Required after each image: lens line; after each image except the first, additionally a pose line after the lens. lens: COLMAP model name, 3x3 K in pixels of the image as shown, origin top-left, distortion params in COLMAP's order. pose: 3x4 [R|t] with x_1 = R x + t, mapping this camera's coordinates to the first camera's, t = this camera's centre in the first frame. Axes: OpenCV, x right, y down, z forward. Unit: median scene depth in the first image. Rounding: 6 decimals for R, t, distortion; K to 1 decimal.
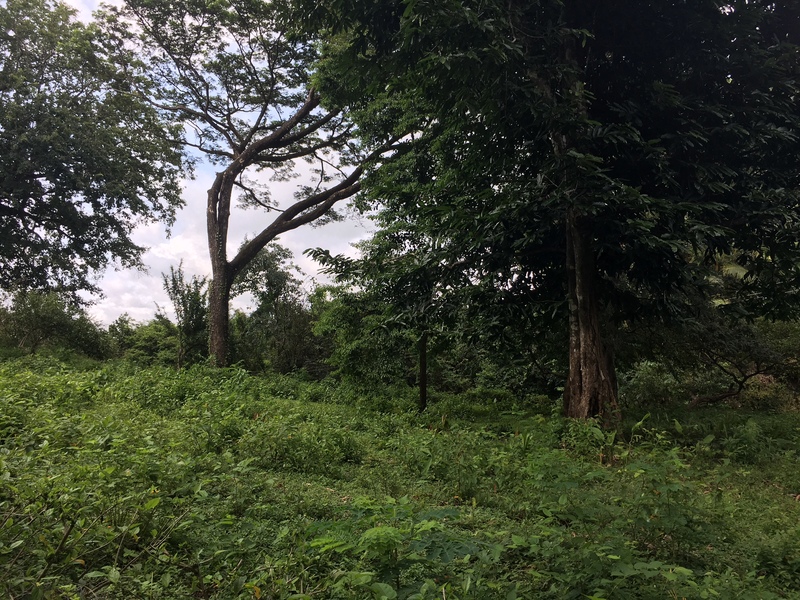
lens RADIAL K [[677.4, 0, 404.9], [0, 677.4, 298.5], [0, 0, 1]] dist [0.072586, -0.097512]
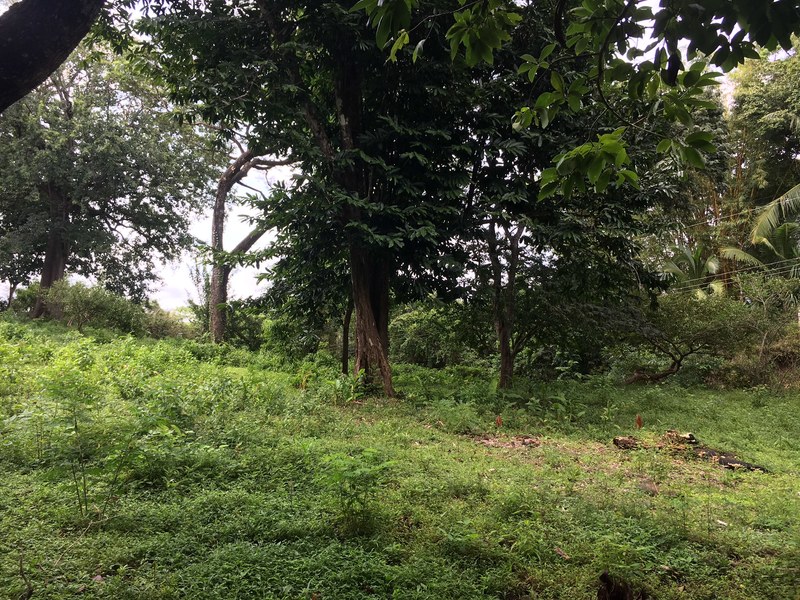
lens RADIAL K [[693.8, 0, 403.3], [0, 693.8, 298.5], [0, 0, 1]] dist [0.069190, -0.108091]
pose [[0.981770, -0.005741, -0.189985, 0.568521], [0.009406, 0.999787, 0.018395, 0.006455], [0.189839, -0.019847, 0.981615, -0.260763]]
